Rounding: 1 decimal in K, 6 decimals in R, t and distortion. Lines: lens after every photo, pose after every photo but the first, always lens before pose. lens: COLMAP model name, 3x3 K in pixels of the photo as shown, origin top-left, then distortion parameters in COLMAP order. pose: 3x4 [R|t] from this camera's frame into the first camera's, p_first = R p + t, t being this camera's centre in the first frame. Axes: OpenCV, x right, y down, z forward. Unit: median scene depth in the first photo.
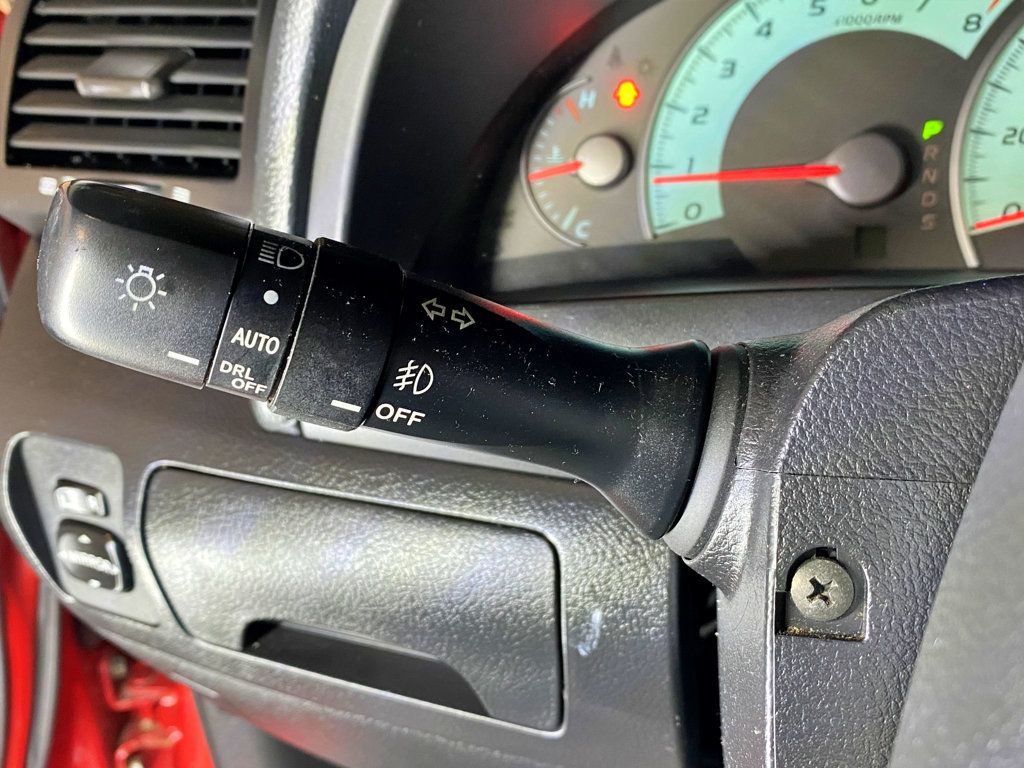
lens RADIAL K [[1079.1, 0, 514.8], [0, 1079.1, 409.6], [0, 0, 1]] dist [-0.008517, -0.022625]
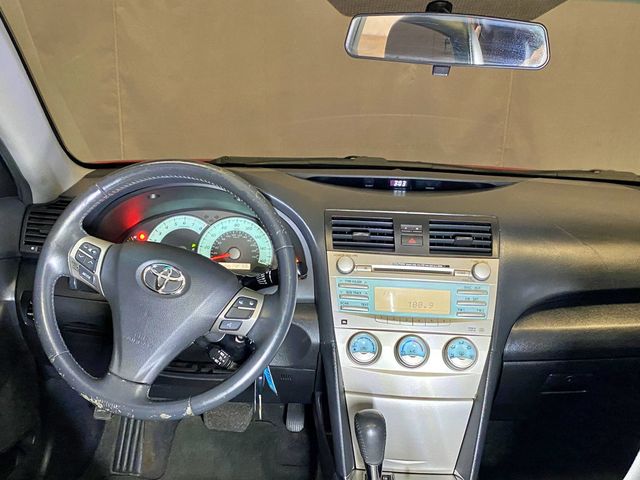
lens RADIAL K [[650.2, 0, 323.9], [0, 650.2, 227.3], [0, 0, 1]] dist [0.098287, -0.009058]
pose [[0.983489, 0.053310, 0.172938, 0.462625], [-0.008981, 0.968827, -0.247574, 0.526146], [-0.180745, 0.241933, 0.953310, -2.578059]]
